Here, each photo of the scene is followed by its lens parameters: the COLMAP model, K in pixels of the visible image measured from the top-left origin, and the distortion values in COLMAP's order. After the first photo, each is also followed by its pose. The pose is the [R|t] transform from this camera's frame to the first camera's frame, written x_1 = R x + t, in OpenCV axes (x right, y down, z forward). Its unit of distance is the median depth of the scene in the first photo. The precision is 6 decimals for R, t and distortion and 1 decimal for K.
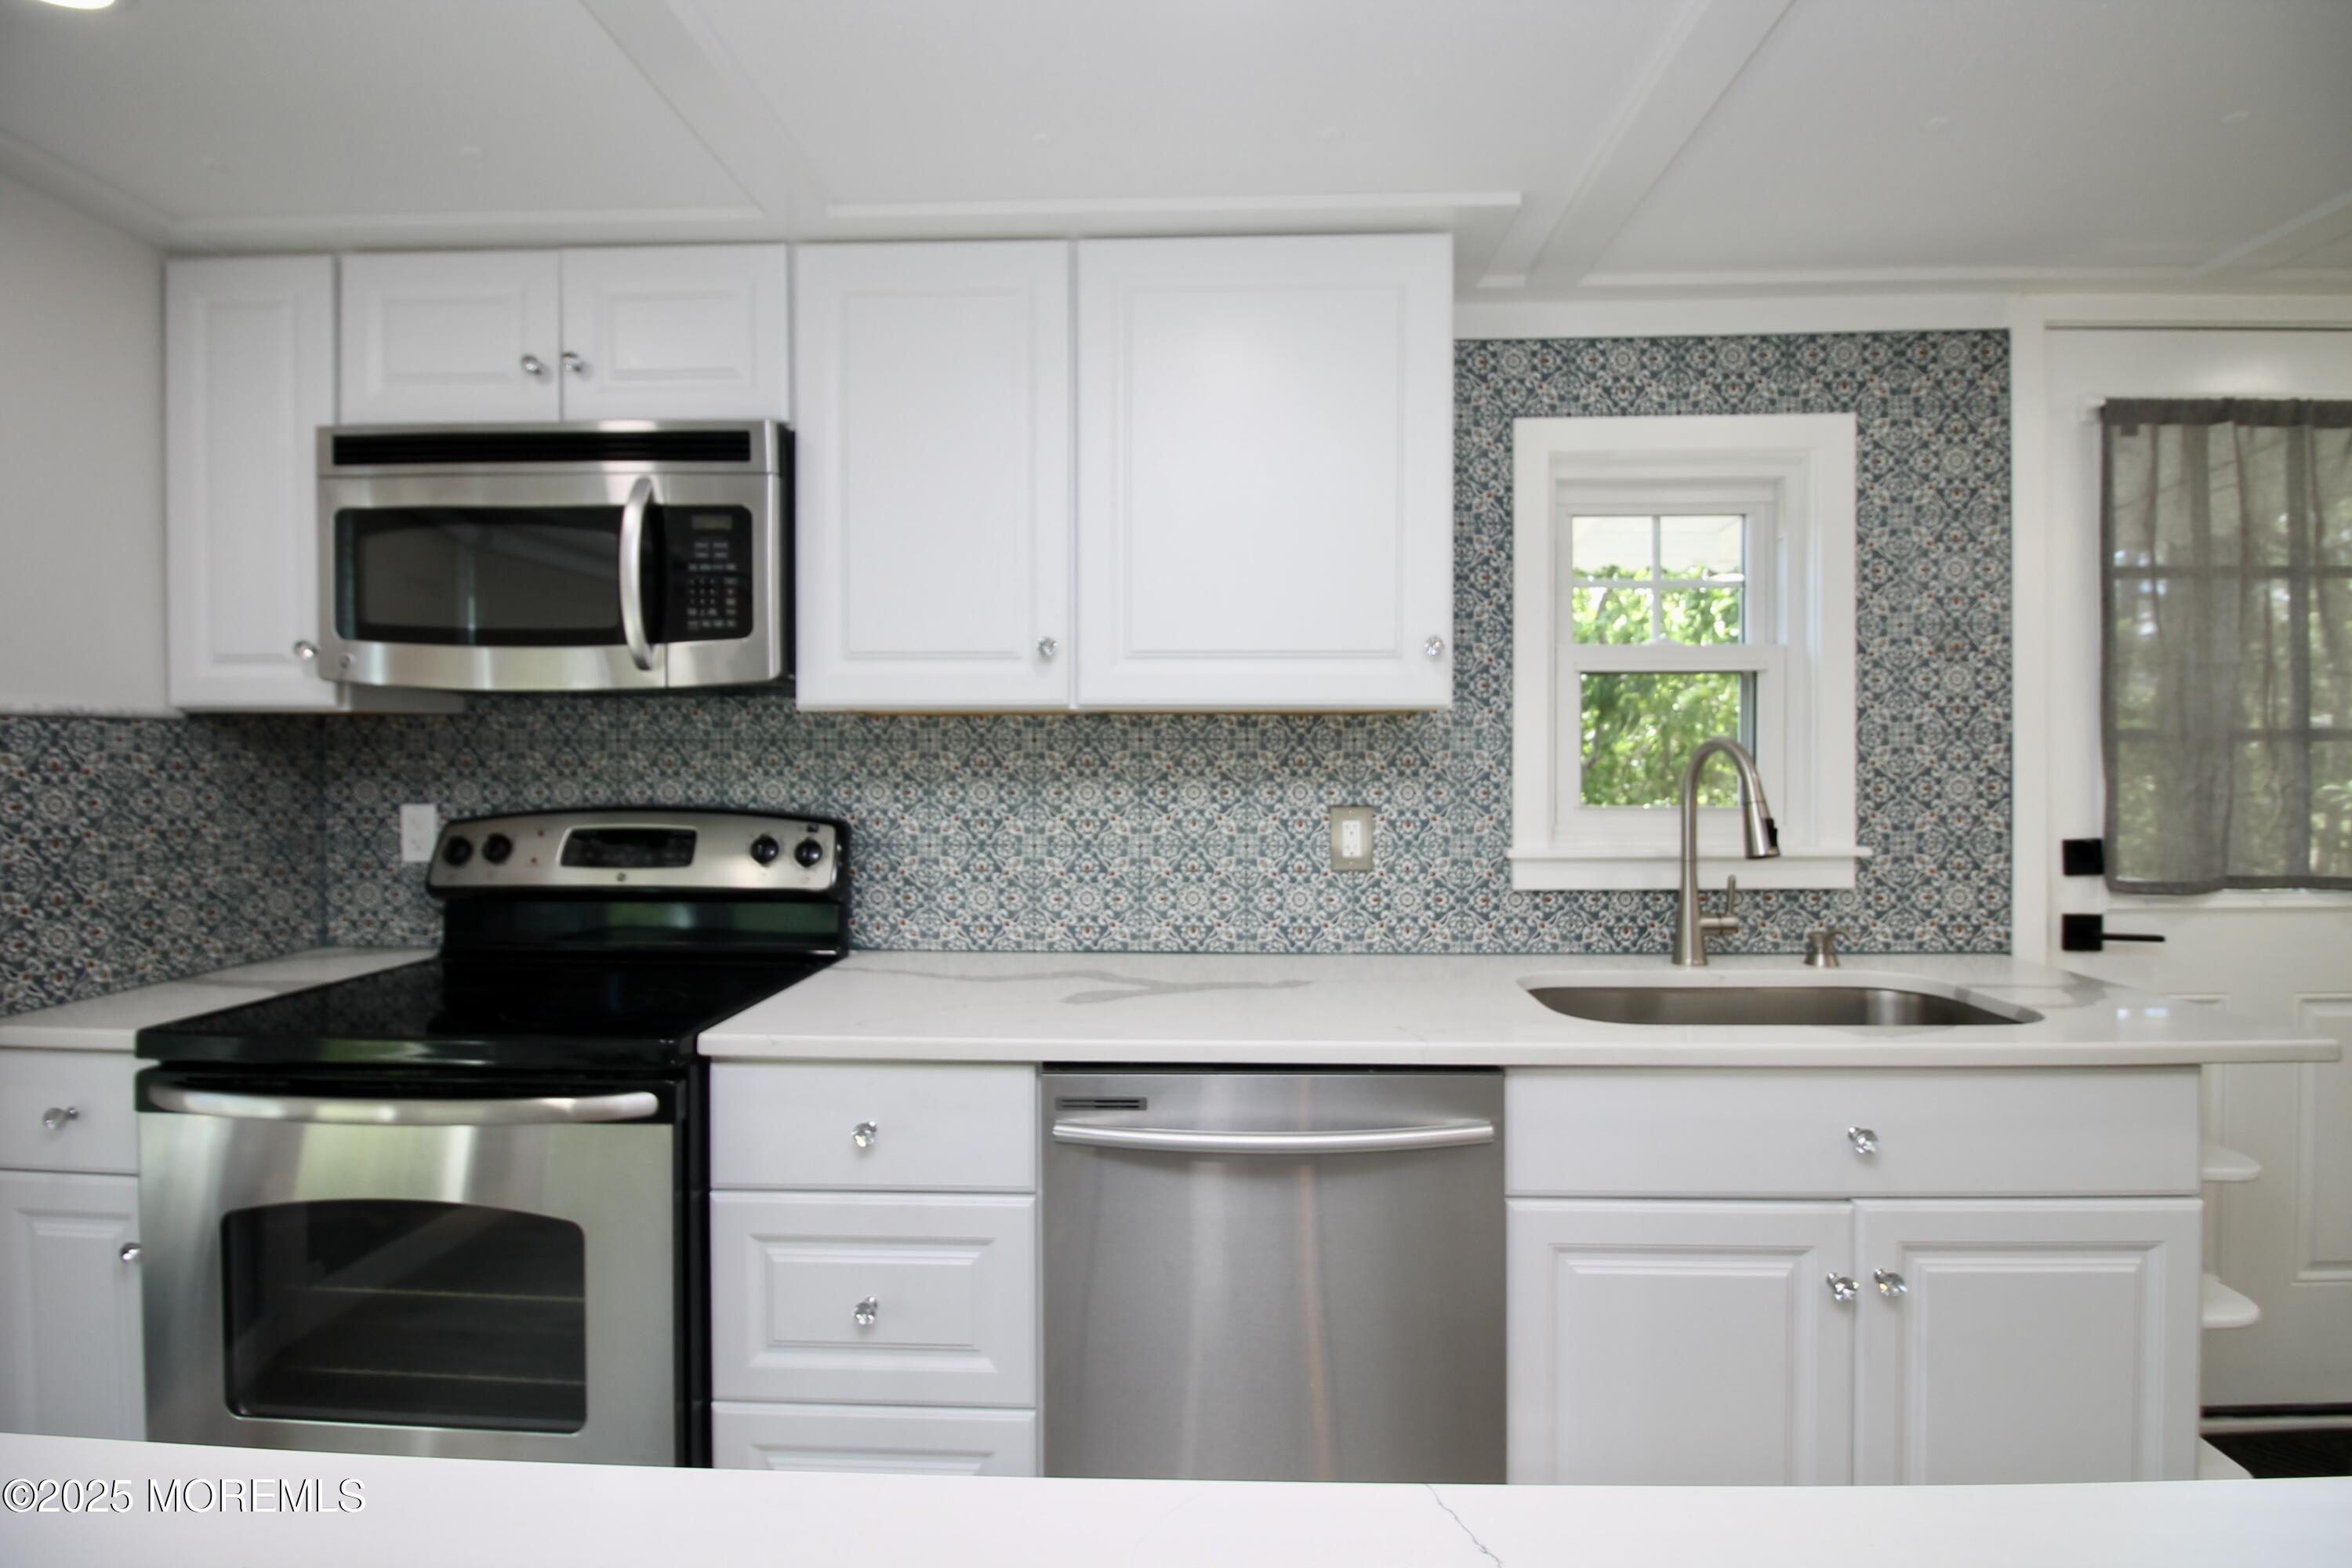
lens RADIAL K [[1098.7, 0, 1184.0], [0, 1098.7, 758.2], [0, 0, 1]] dist [-0.003054, -0.011582]
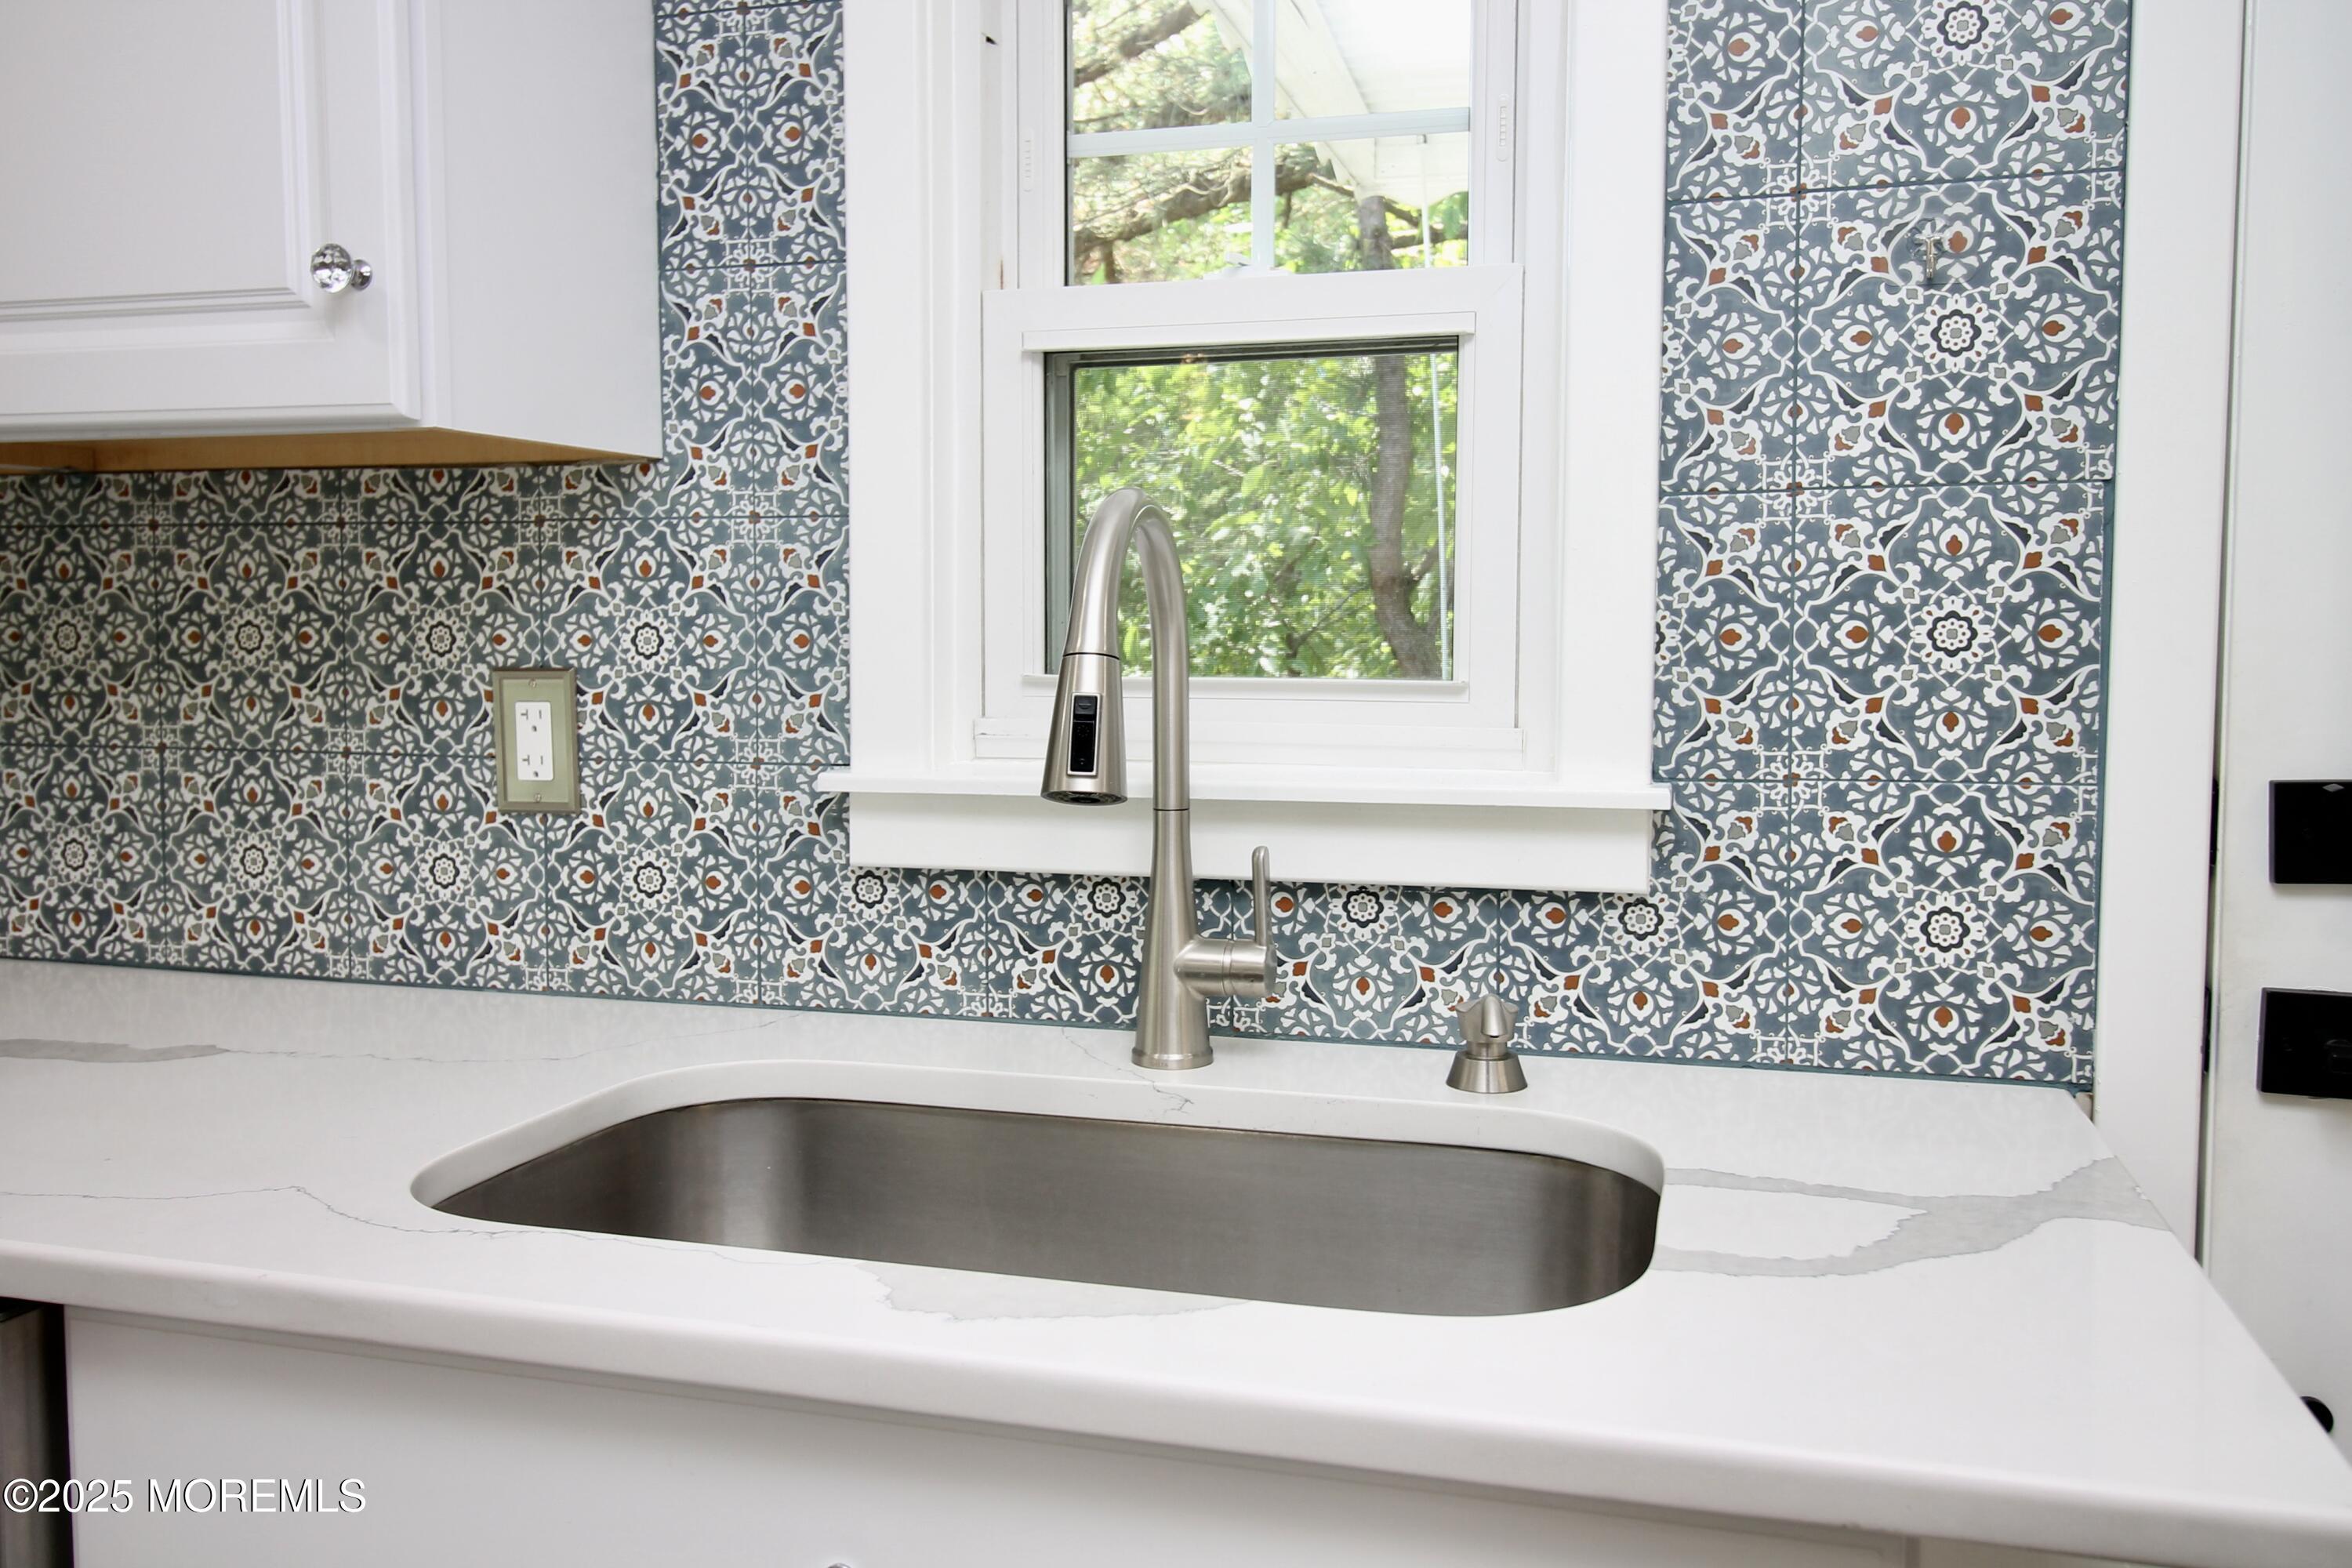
lens RADIAL K [[1836.5, 0, 1171.4], [0, 1836.5, 748.6], [0, 0, 1]] dist [0.015258, -0.002636]
pose [[0.971048, 0.020128, -0.238034, 0.601973], [-0.005931, 0.998168, 0.060208, 0.030106], [0.238810, -0.057053, 0.969389, 0.335977]]
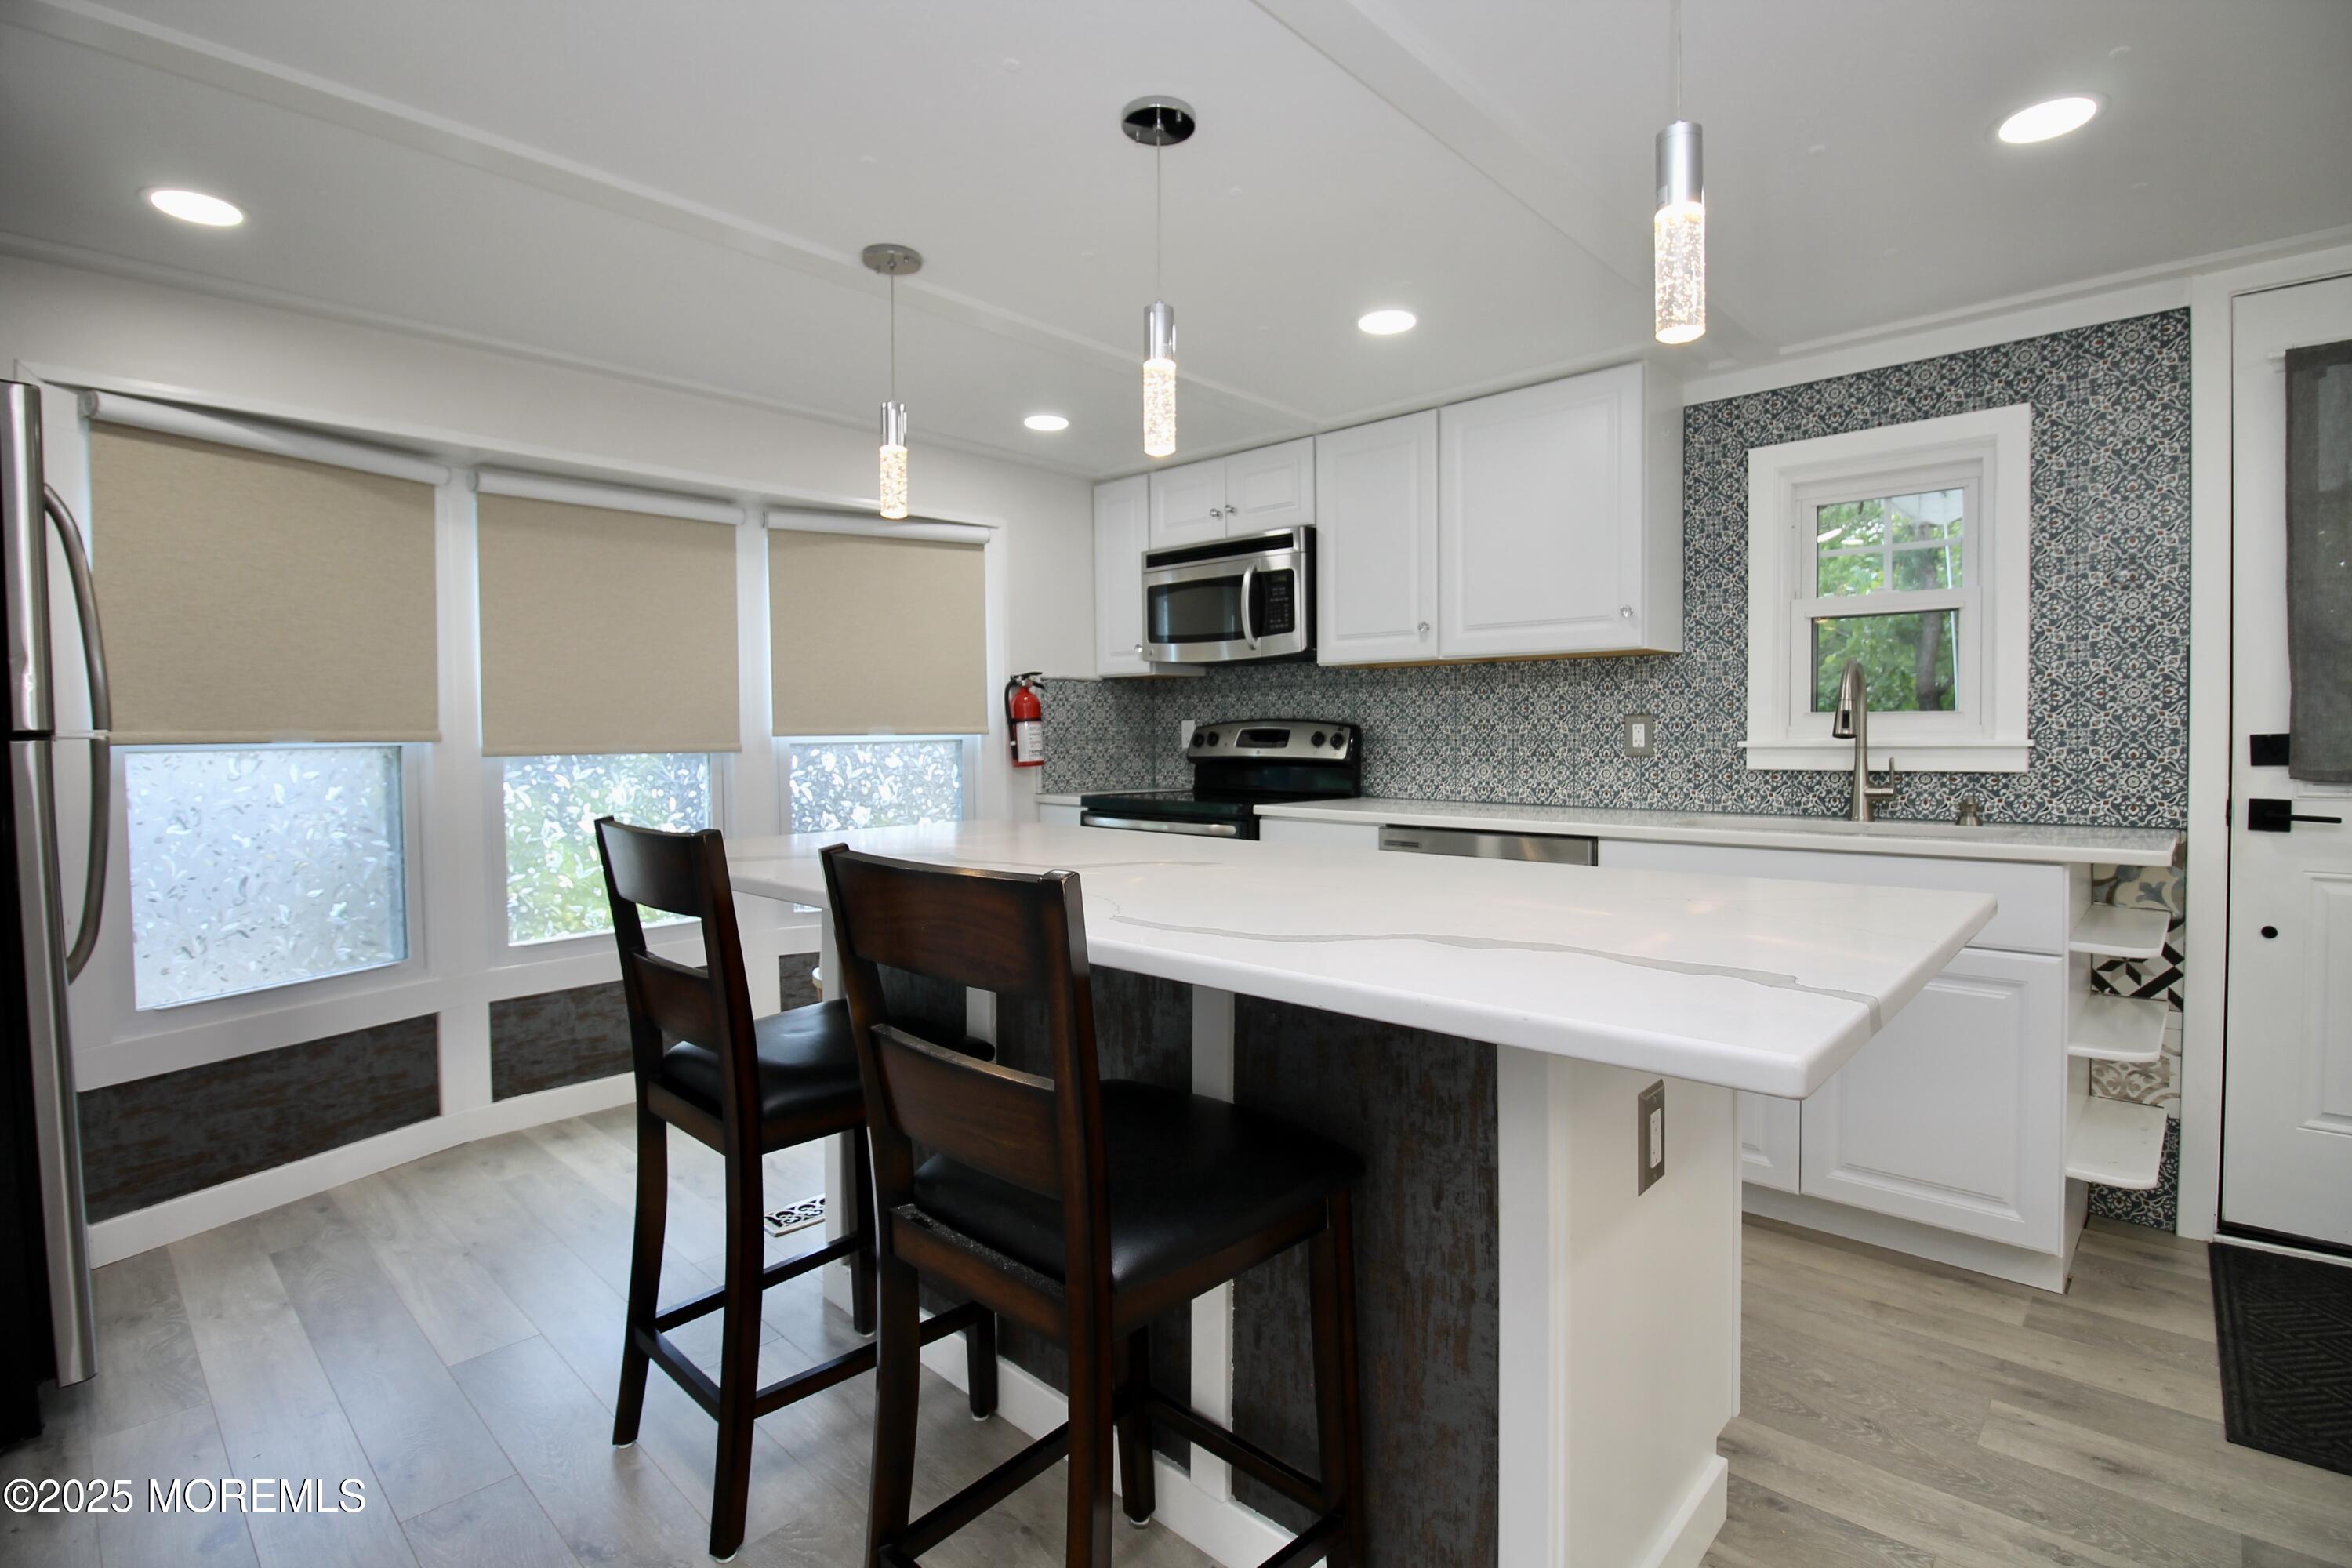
lens RADIAL K [[1098.7, 0, 1183.1], [0, 1098.7, 757.0], [0, 0, 1]] dist [-0.003054, -0.011582]
pose [[0.754052, 0.012596, -0.656694, 0.706929], [-0.002182, 0.999859, 0.016674, 0.081430], [0.656811, -0.011140, 0.753973, -0.618630]]
